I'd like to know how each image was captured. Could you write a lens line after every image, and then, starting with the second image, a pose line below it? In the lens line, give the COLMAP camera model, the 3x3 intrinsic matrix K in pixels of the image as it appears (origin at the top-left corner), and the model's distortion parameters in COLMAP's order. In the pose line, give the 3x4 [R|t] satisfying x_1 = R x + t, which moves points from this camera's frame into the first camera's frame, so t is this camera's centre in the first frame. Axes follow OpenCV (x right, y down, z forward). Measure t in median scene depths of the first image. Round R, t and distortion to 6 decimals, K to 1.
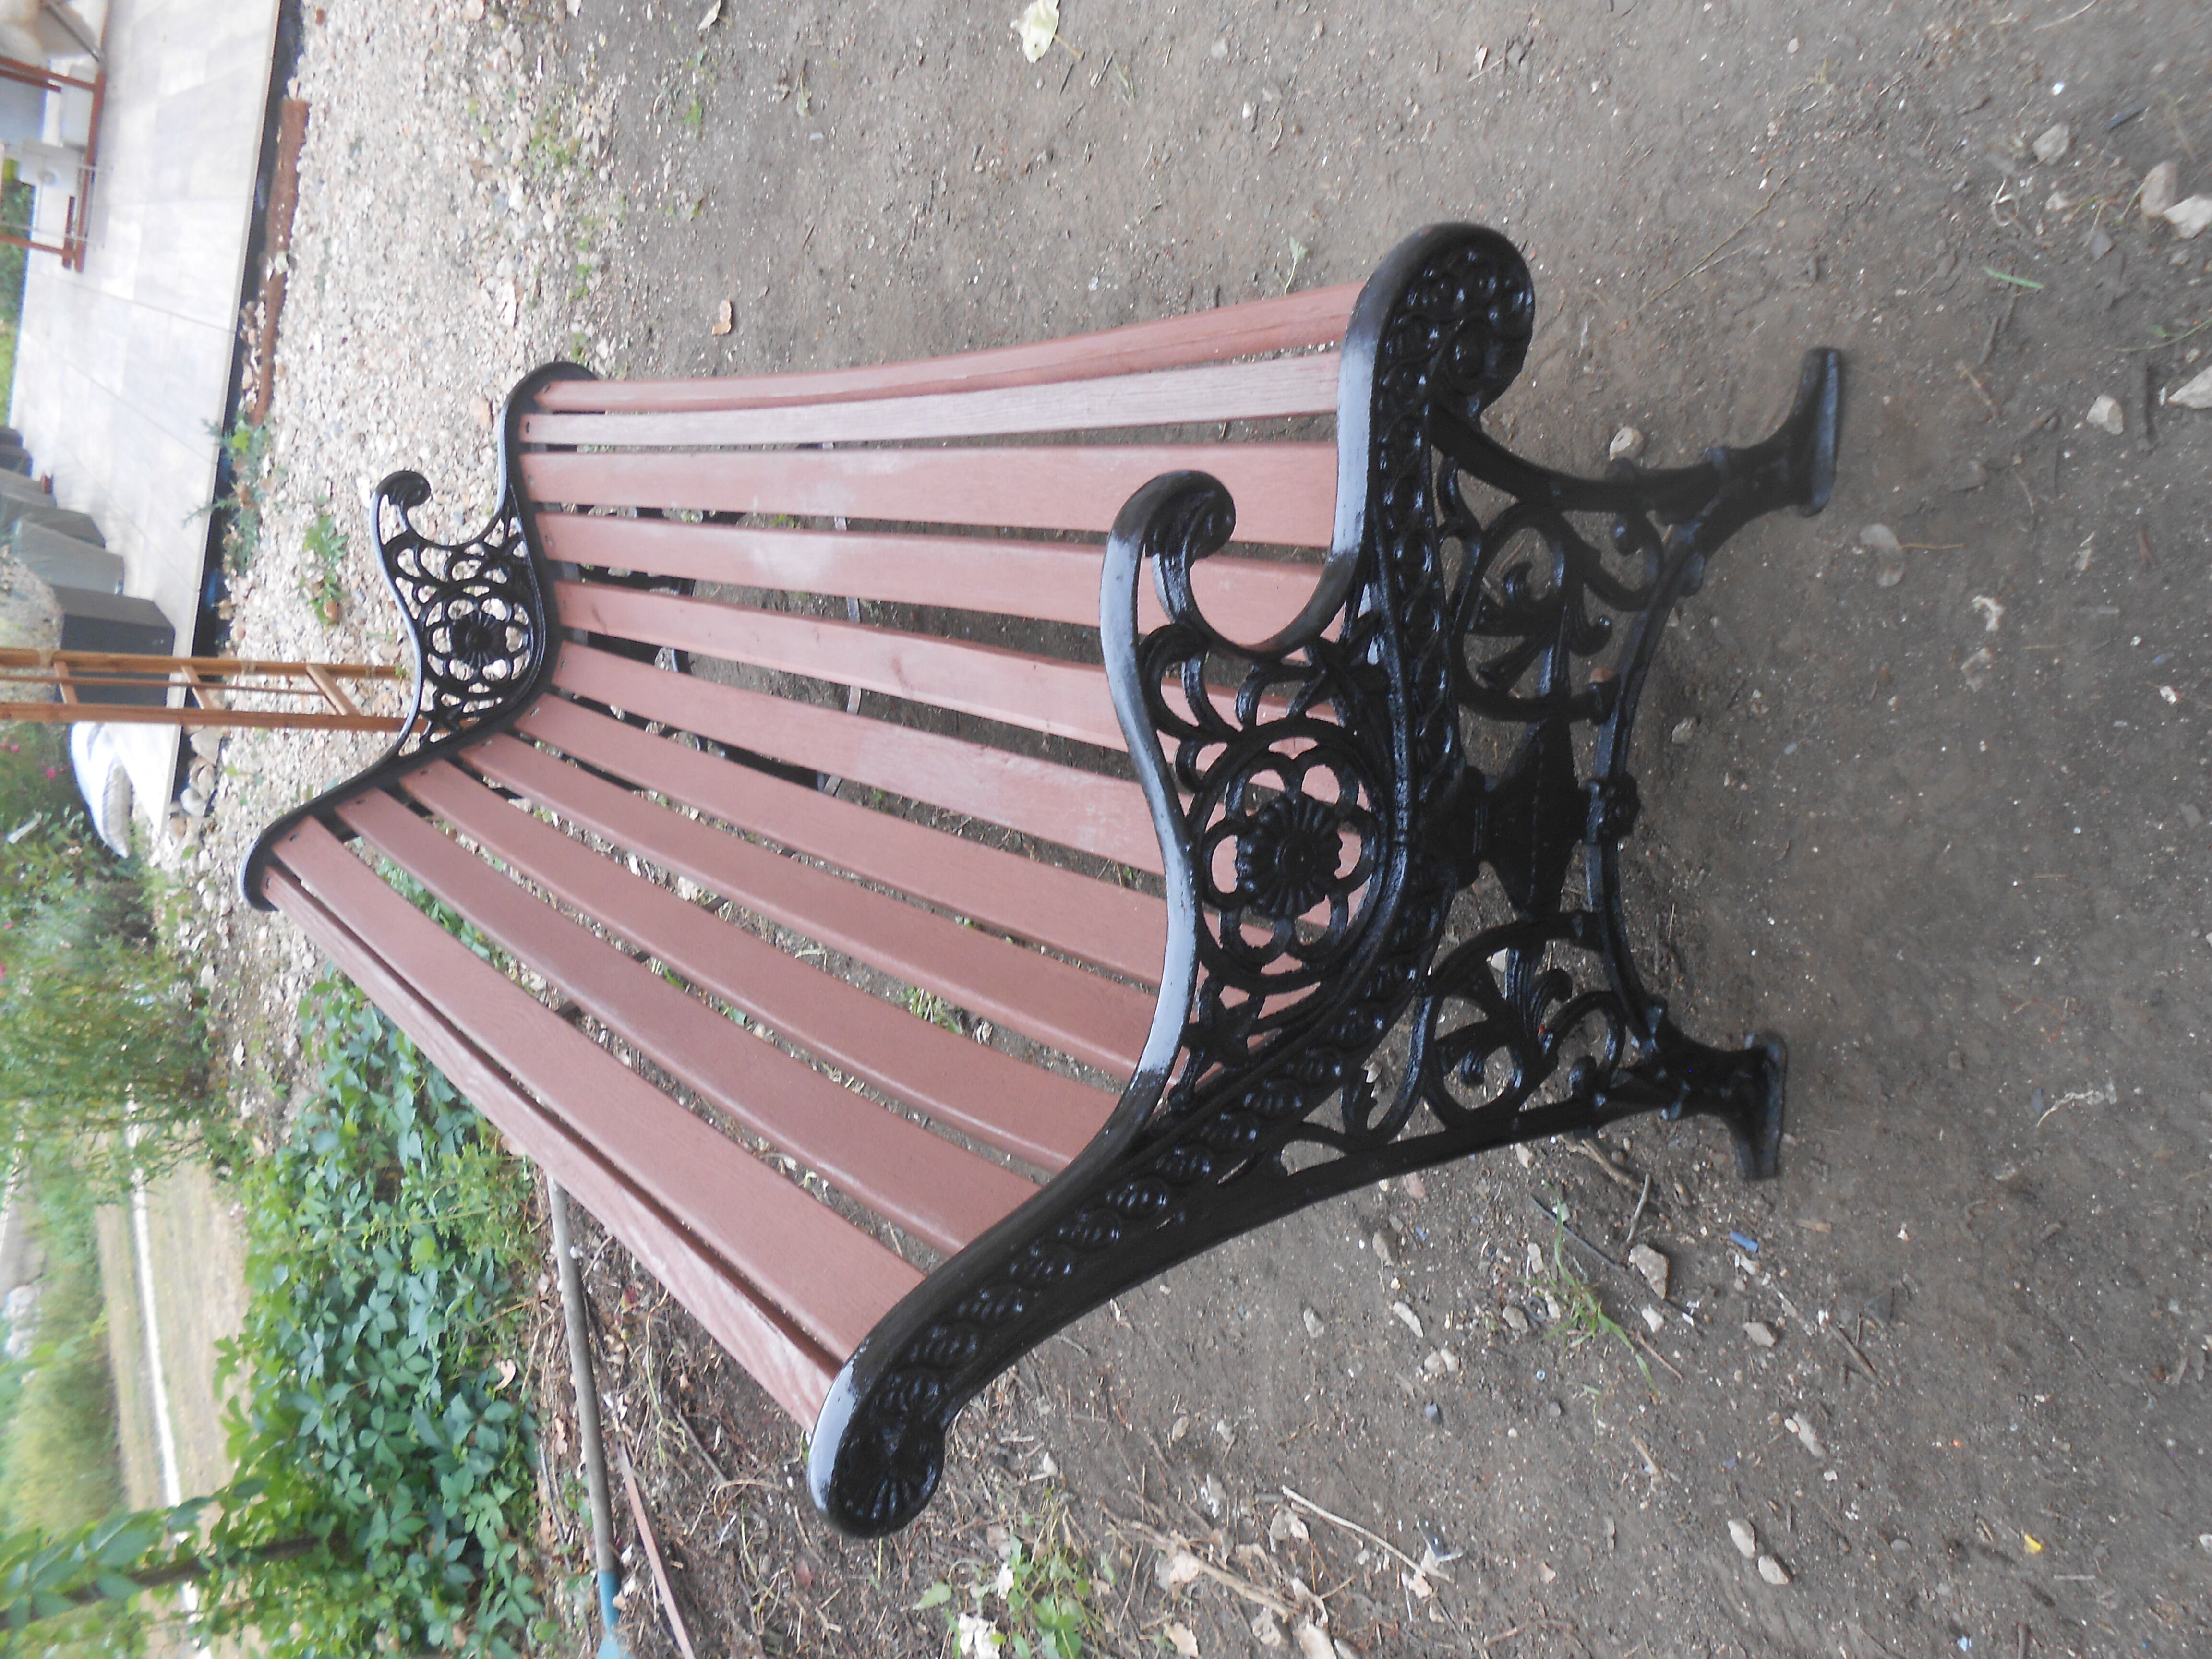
lens RADIAL K [[1681.2, 0, 1106.0], [0, 1681.2, 829.5], [0, 0, 1]] dist [-0.057037, 0.089597]
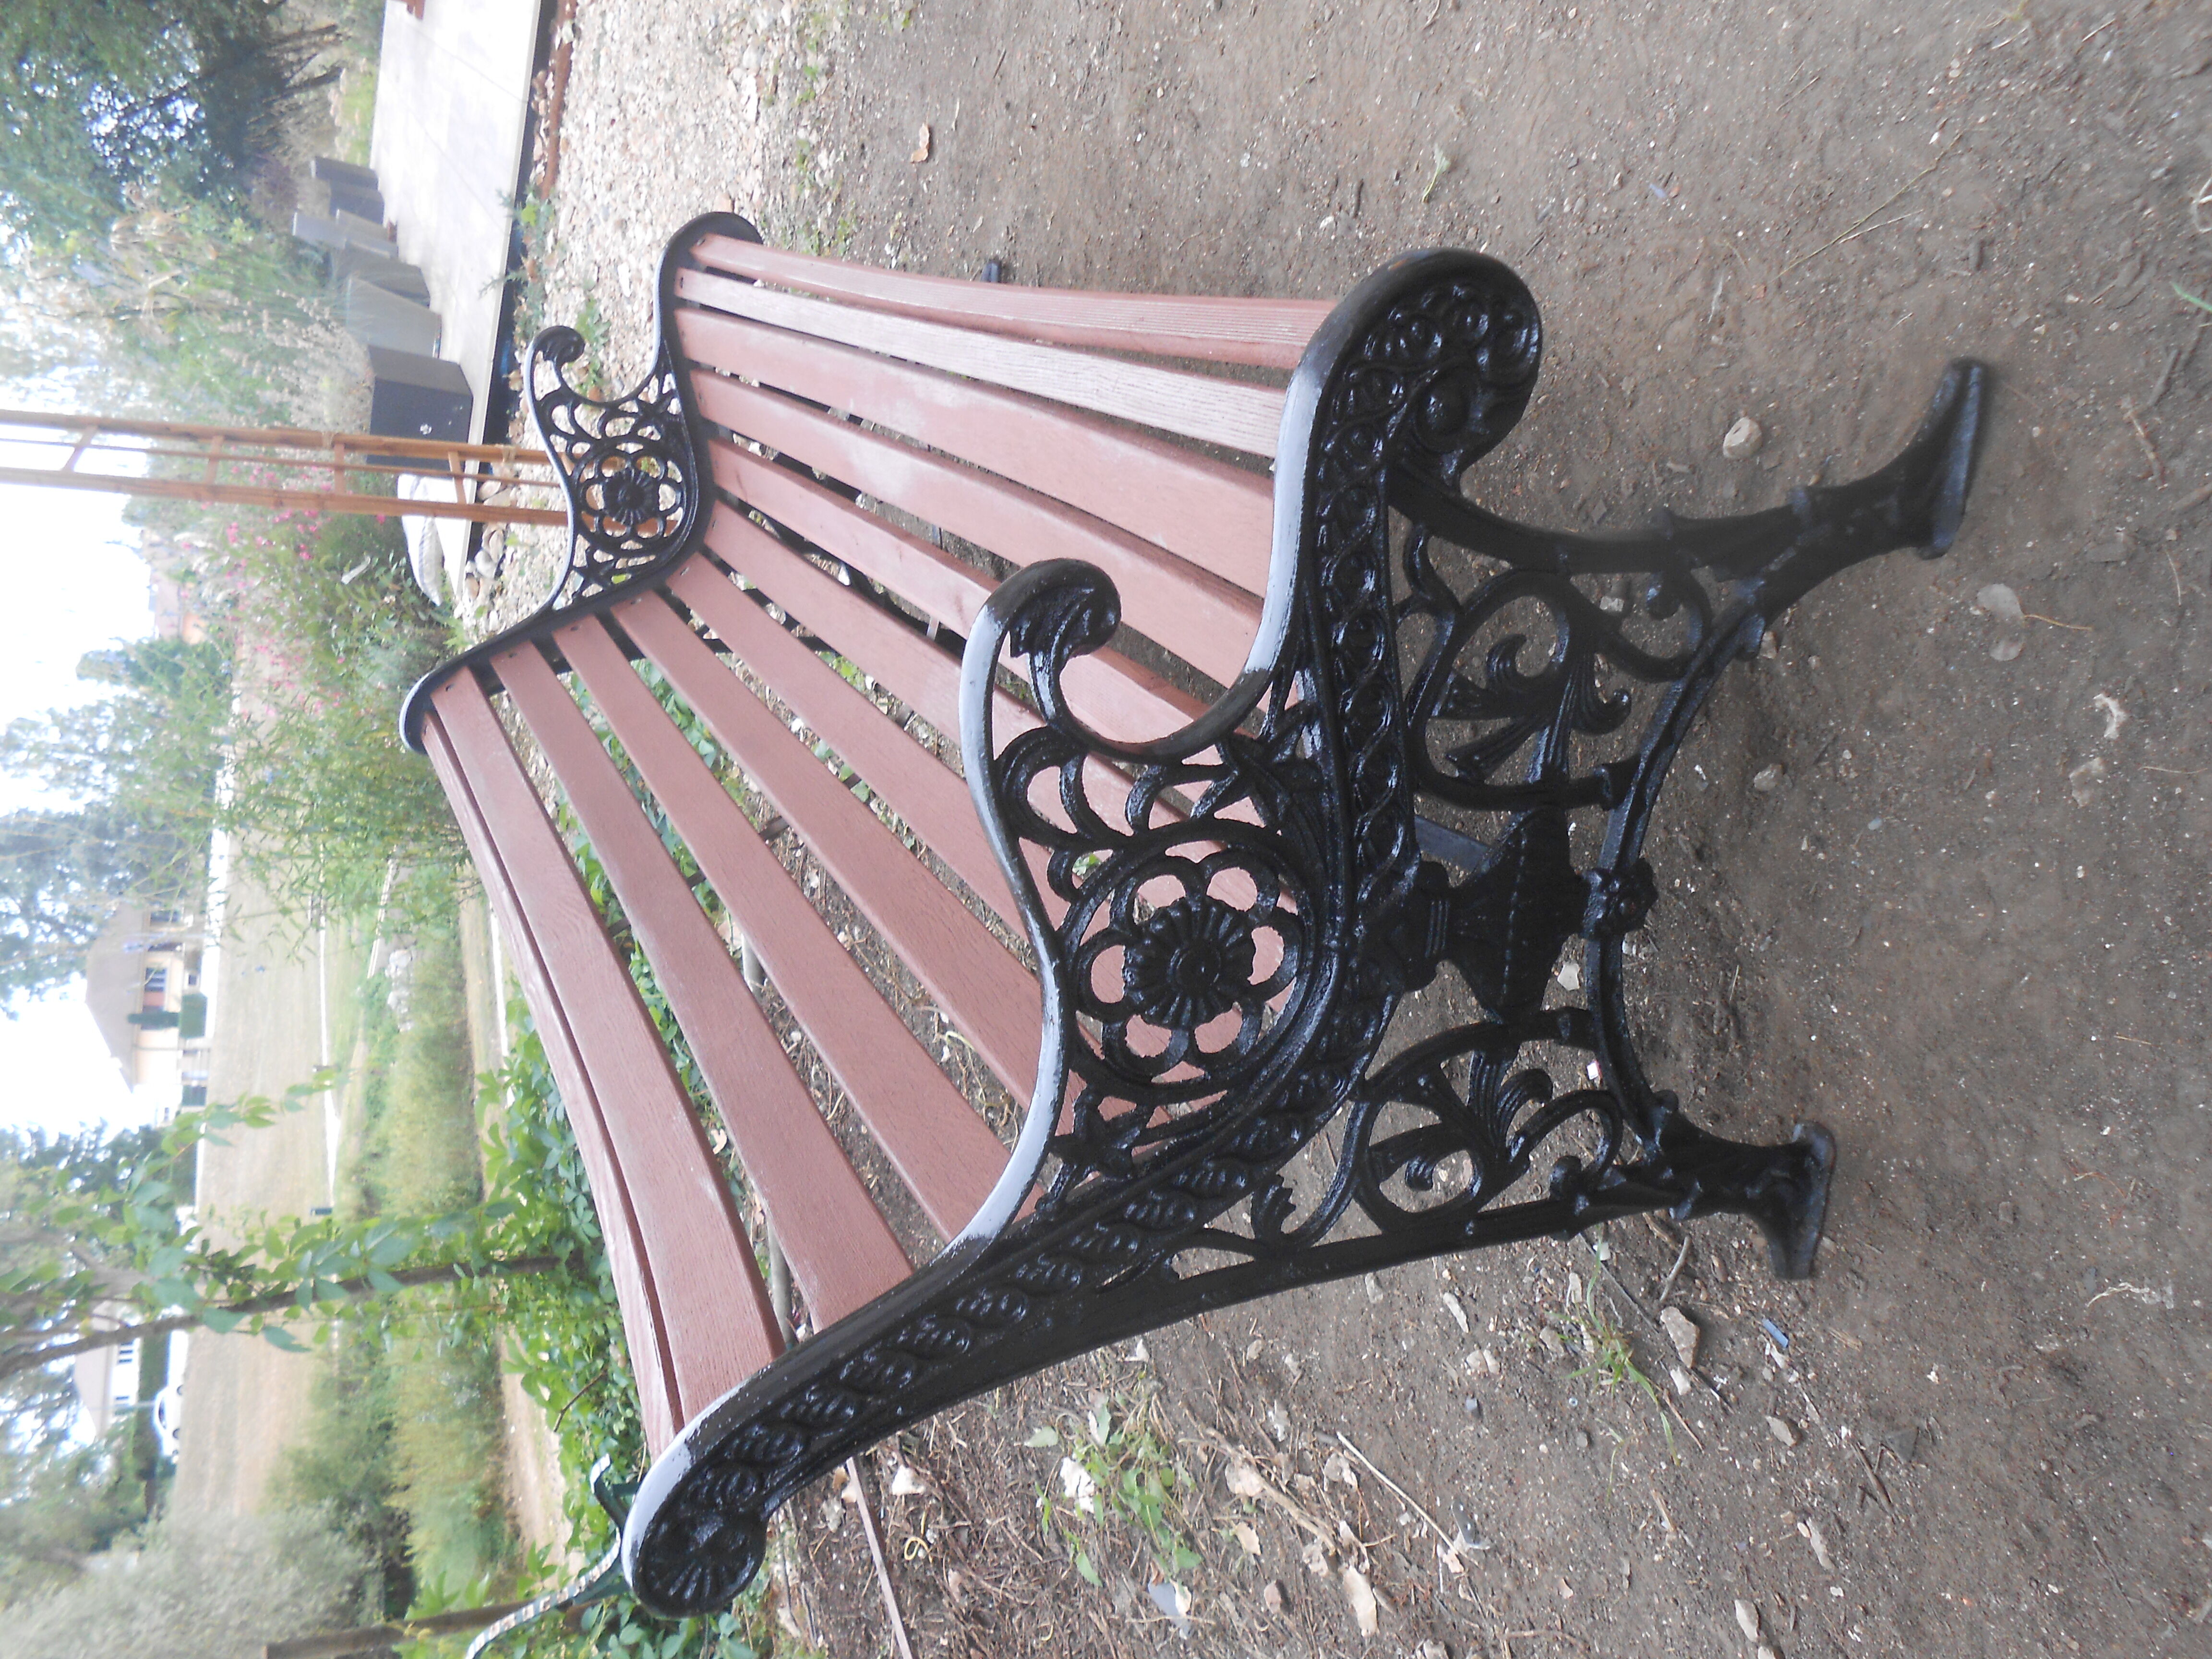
lens RADIAL K [[1679.2, 0, 1106.0], [0, 1679.2, 829.5], [0, 0, 1]] dist [-0.041604, 0.056842]
pose [[0.982211, 0.090121, -0.164741, 0.151645], [-0.067364, 0.988018, 0.138860, -0.130804], [0.175282, -0.125293, 0.976513, 0.079872]]
